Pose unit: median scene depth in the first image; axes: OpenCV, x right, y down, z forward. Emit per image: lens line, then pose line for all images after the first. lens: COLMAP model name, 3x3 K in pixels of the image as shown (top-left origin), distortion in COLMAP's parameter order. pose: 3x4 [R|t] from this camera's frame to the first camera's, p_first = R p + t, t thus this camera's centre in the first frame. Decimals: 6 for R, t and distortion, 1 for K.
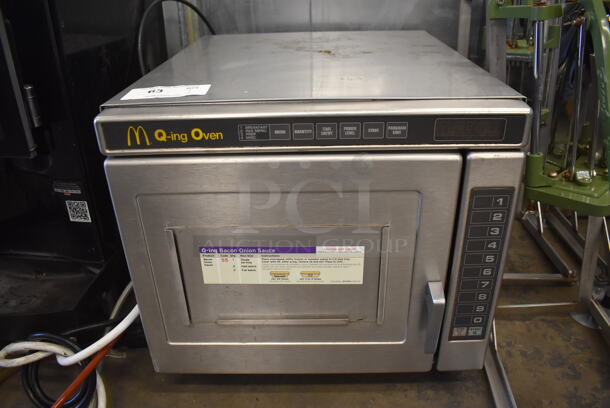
lens RADIAL K [[475.5, 0, 304.7], [0, 475.5, 204.7], [0, 0, 1]] dist [-0.107013, 0.019353]
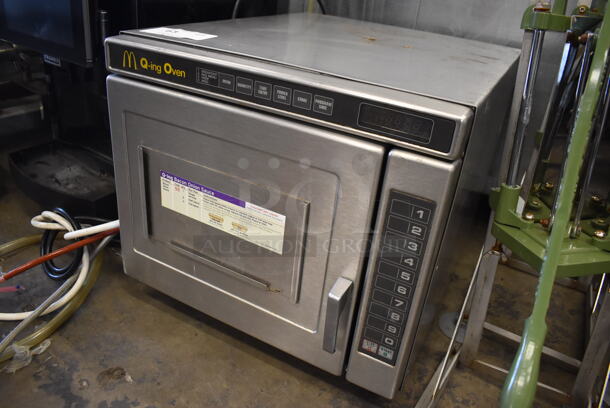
lens RADIAL K [[475.5, 0, 301.8], [0, 475.5, 204.0], [0, 0, 1]] dist [-0.107013, 0.019353]
pose [[0.881602, 0.313733, -0.352632, 0.484634], [-0.317355, 0.947032, 0.049157, 0.002729], [0.349376, 0.068573, 0.934470, 0.066700]]
